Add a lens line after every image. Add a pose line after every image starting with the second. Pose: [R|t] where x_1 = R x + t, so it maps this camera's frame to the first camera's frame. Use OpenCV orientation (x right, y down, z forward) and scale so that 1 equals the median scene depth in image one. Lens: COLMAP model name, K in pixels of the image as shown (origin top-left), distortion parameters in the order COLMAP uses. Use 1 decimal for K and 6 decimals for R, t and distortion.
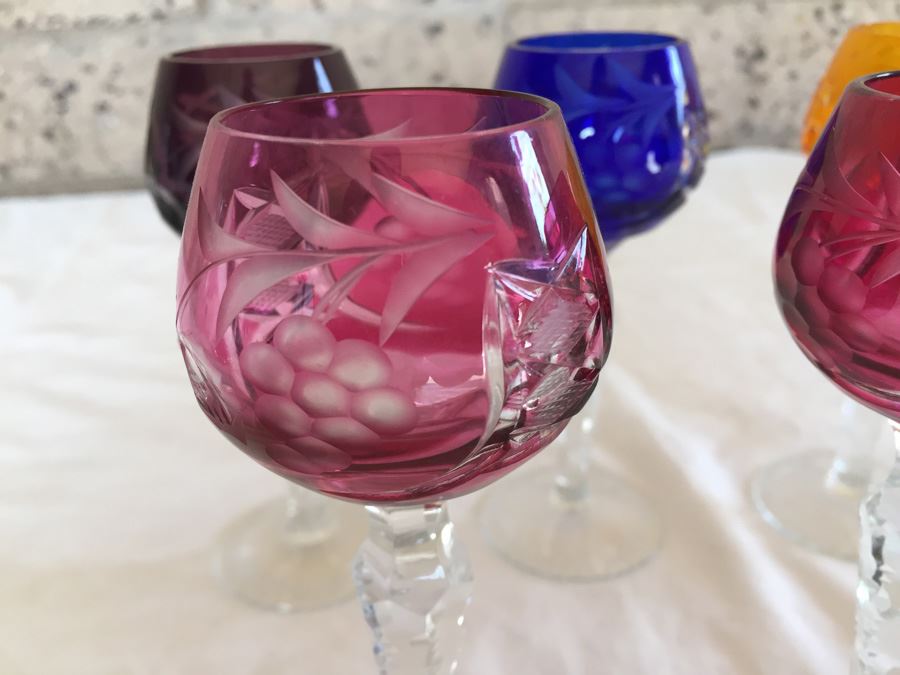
lens RADIAL K [[768.0, 0, 468.8], [0, 768.0, 339.8], [0, 0, 1]] dist [-0.004930, -0.004116]
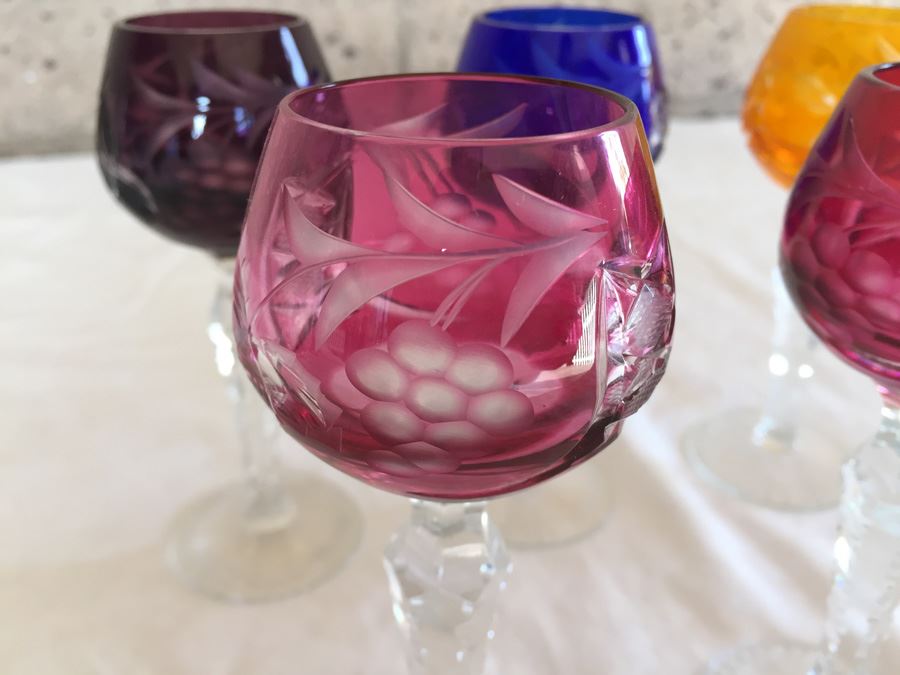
lens RADIAL K [[768.4, 0, 447.4], [0, 768.4, 333.6], [0, 0, 1]] dist [0.009052, -0.003751]
pose [[0.988982, -0.033870, 0.144106, -0.151490], [0.027938, 0.998685, 0.042995, -0.025709], [-0.145373, -0.038495, 0.988628, 0.012336]]
